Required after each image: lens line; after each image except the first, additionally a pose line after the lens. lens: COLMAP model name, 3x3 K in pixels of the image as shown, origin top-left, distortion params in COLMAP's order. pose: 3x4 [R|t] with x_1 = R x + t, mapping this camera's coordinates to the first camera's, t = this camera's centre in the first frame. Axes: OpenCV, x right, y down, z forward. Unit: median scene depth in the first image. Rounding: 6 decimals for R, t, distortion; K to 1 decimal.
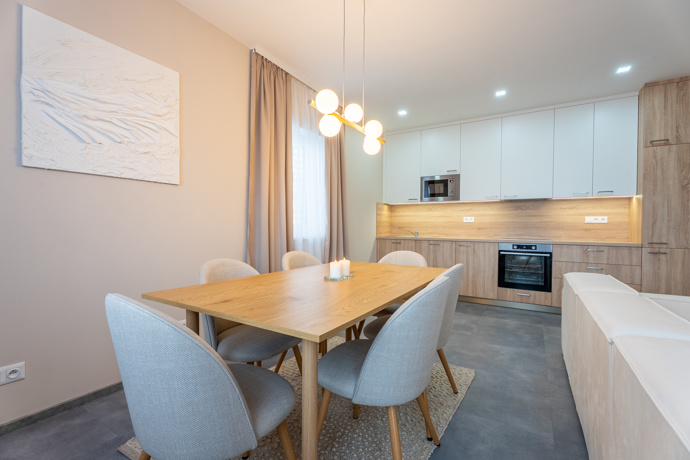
lens RADIAL K [[308.5, 0, 348.3], [0, 308.5, 230.1], [0, 0, 1]] dist [0.005059, -0.002227]
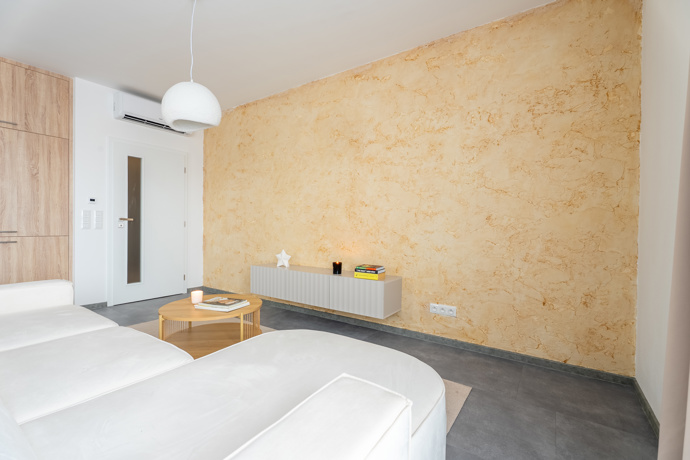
lens RADIAL K [[308.5, 0, 344.6], [0, 308.5, 229.4], [0, 0, 1]] dist [0.005059, -0.002227]
pose [[0.052839, -0.021036, 0.998381, 0.118857], [-0.004490, 0.999763, 0.021303, 0.010516], [-0.998593, -0.005608, 0.052732, -0.075351]]
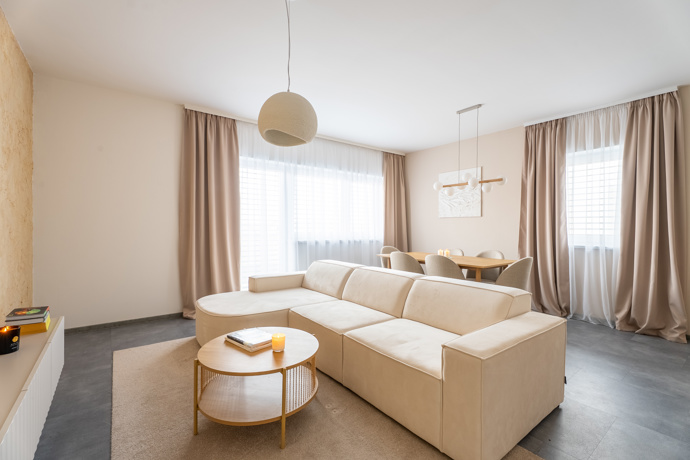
lens RADIAL K [[308.5, 0, 346.9], [0, 308.5, 227.9], [0, 0, 1]] dist [0.005059, -0.002227]
pose [[-0.363367, -0.010450, -0.931587, 1.304907], [-0.018480, 0.999821, -0.004007, -0.023998], [0.931463, 0.015759, -0.363495, 0.626104]]
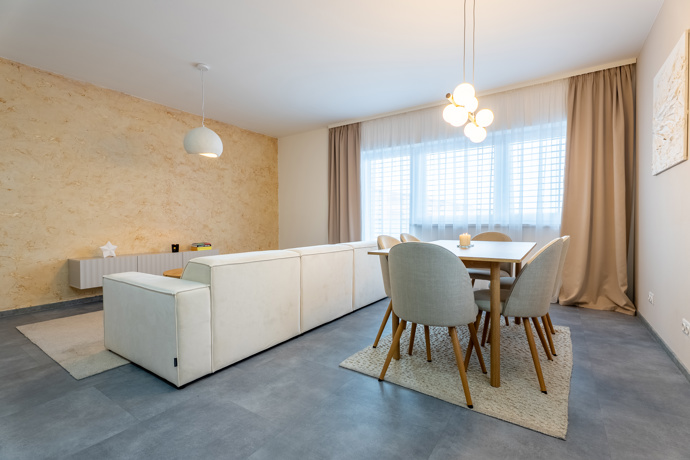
lens RADIAL K [[308.5, 0, 344.2], [0, 308.5, 233.2], [0, 0, 1]] dist [0.005059, -0.002227]
pose [[-0.998657, -0.008018, 0.051177, 0.246443], [-0.005806, 0.999049, 0.043224, 0.020667], [-0.051475, 0.042869, -0.997754, 1.319732]]
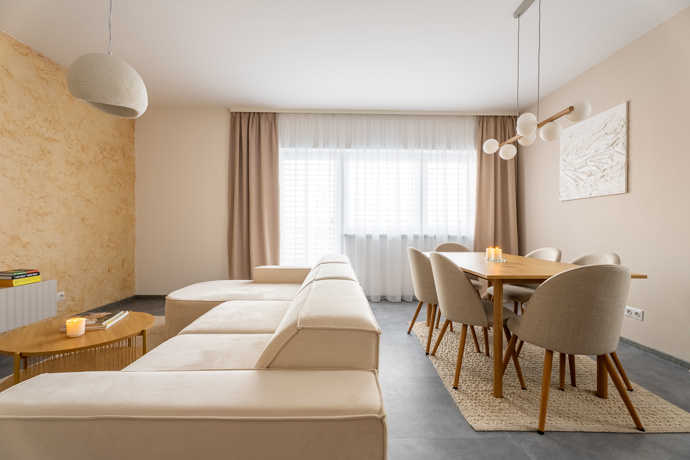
lens RADIAL K [[308.5, 0, 344.3], [0, 308.5, 230.4], [0, 0, 1]] dist [0.005059, -0.002227]
pose [[-0.844700, -0.011133, -0.535124, 0.716850], [-0.018882, 0.999781, 0.009005, 0.008950], [0.534906, 0.017711, -0.844726, 0.991203]]
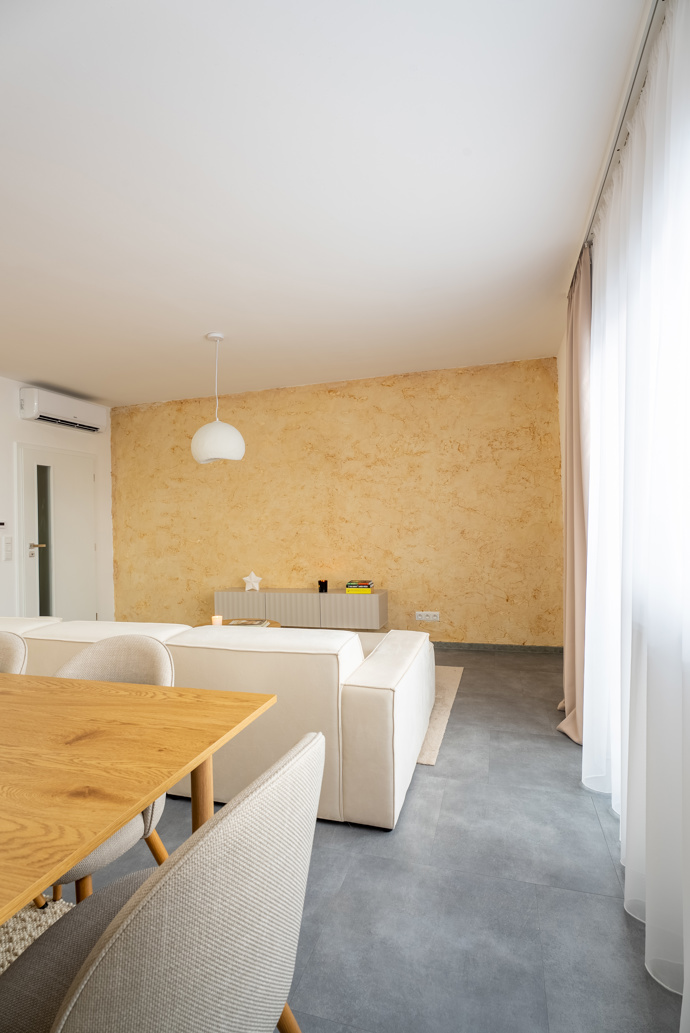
lens RADIAL K [[499.9, 0, 348.8], [0, 499.9, 515.9], [0, 0, 1]] dist [-0.013277, 0.000677]
pose [[-0.247307, 0.012774, 0.968853, -0.426069], [0.030156, 0.999530, -0.005481, -0.053108], [-0.968468, 0.027861, -0.247576, 0.289098]]
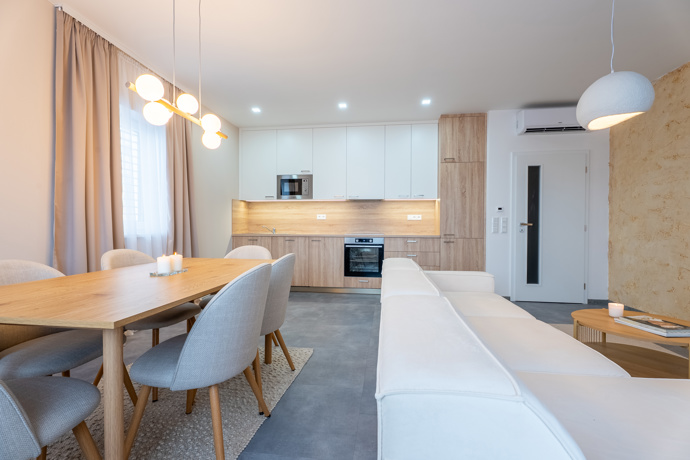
lens RADIAL K [[308.5, 0, 346.8], [0, 308.5, 230.3], [0, 0, 1]] dist [0.005059, -0.002227]
pose [[0.915184, -0.010786, 0.402891, 0.048607], [0.008886, 0.999939, 0.006585, 0.010212], [-0.402938, -0.002447, 0.915224, -0.056857]]
